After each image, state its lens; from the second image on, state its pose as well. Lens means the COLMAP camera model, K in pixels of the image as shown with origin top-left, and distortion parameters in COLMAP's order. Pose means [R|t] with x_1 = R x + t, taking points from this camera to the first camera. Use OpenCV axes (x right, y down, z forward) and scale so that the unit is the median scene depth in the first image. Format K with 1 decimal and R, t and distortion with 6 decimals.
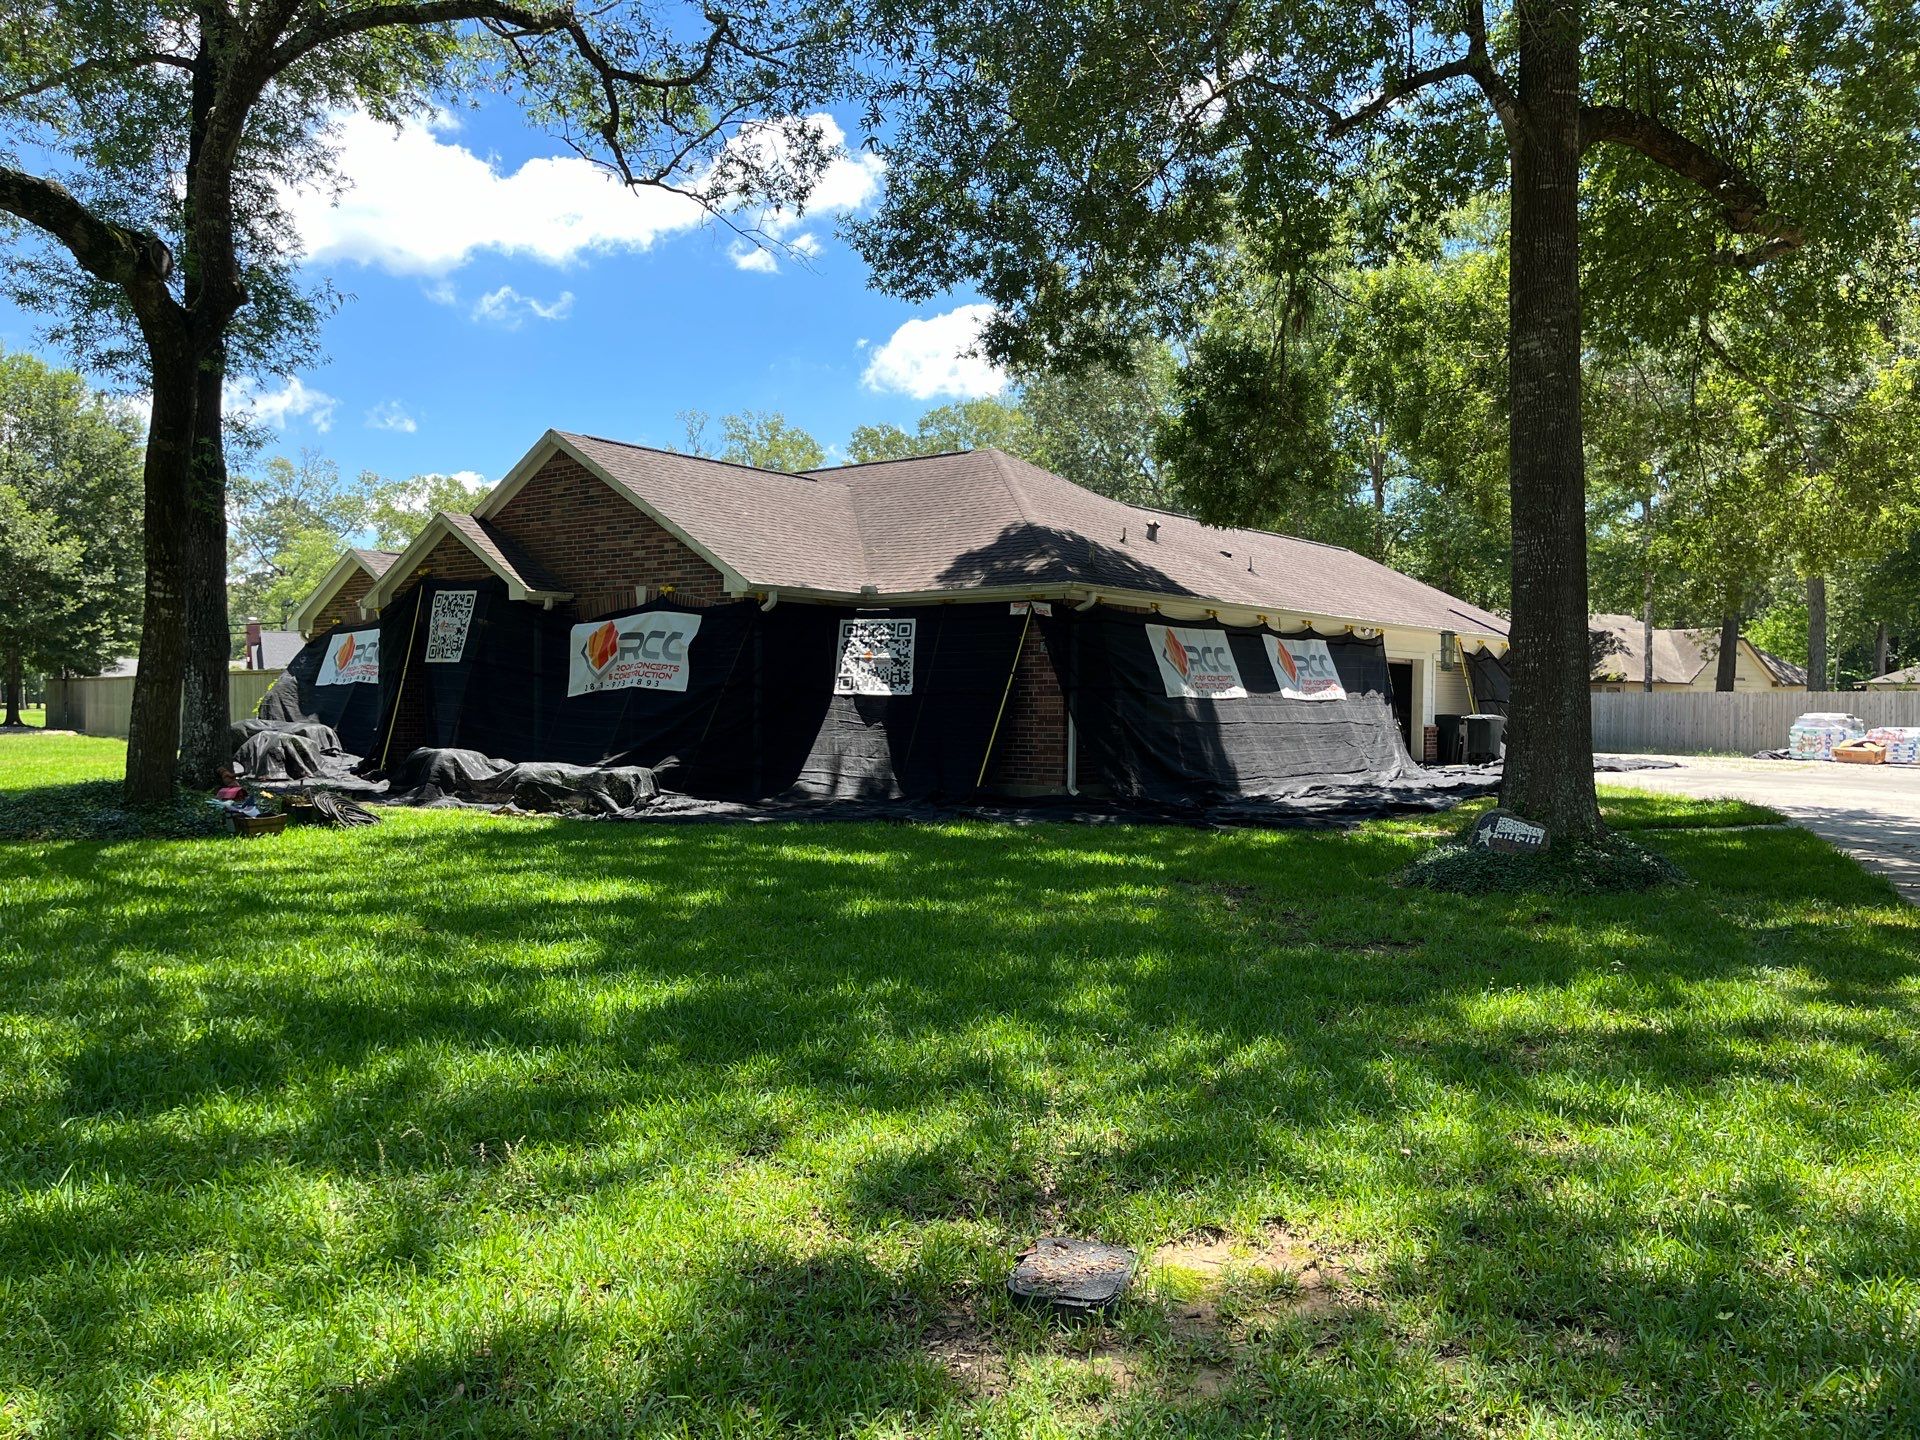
lens RADIAL K [[1446.7, 0, 992.7], [0, 1446.7, 724.2], [0, 0, 1]] dist [0.053749, -0.045281]
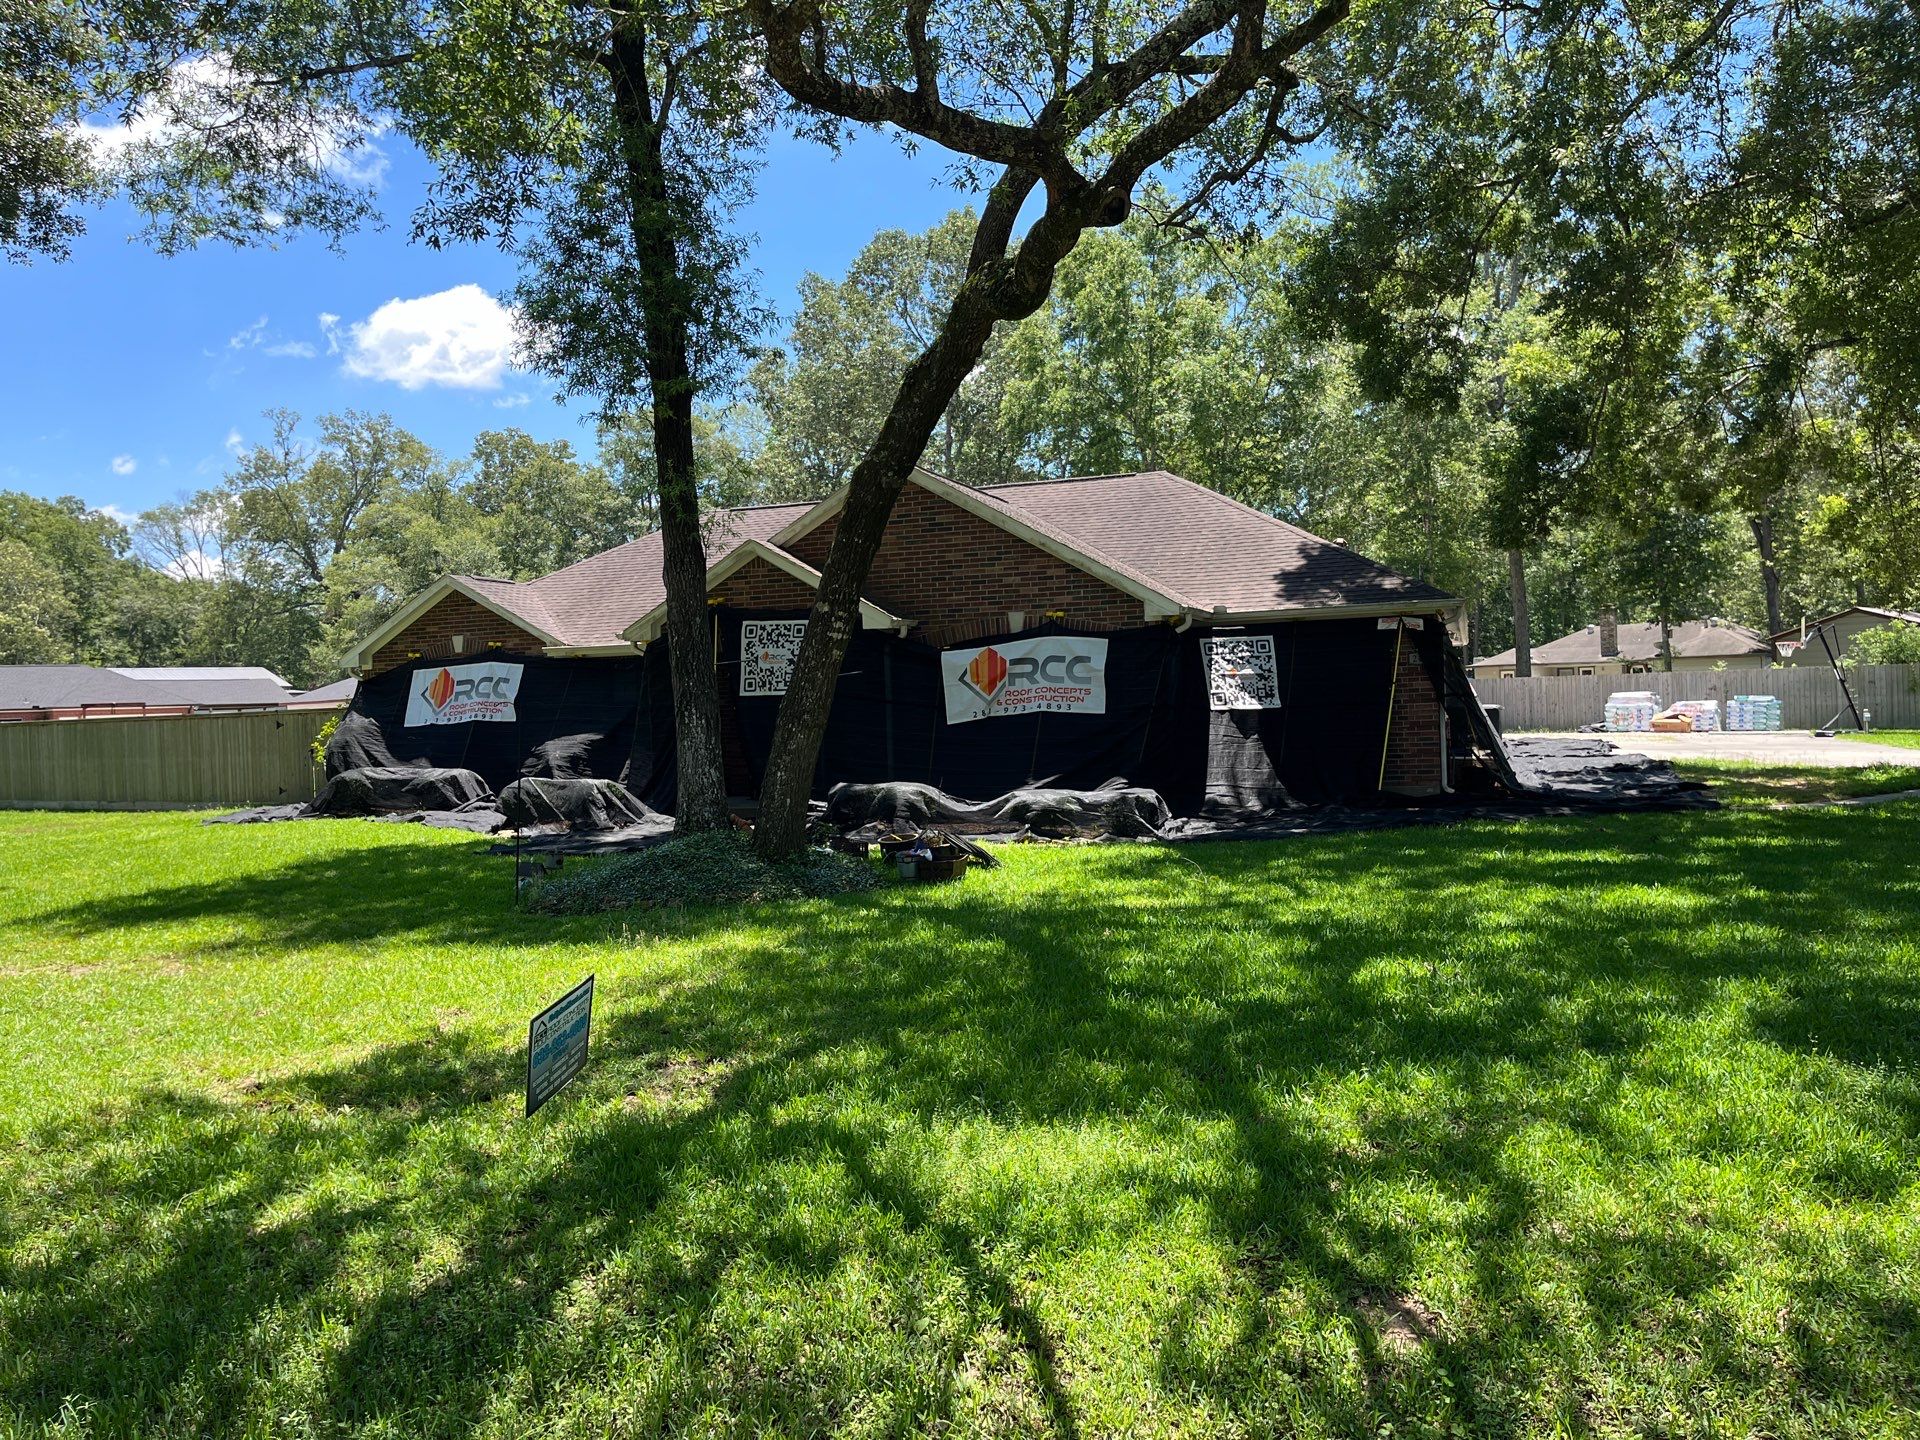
lens RADIAL K [[1453.0, 0, 960.3], [0, 1453.0, 697.2], [0, 0, 1]] dist [0.076760, -0.088485]
pose [[0.952812, -0.040907, 0.300793, -0.596174], [0.047348, 0.998778, -0.014153, -0.023454], [-0.299847, 0.027727, 0.953584, 0.048096]]
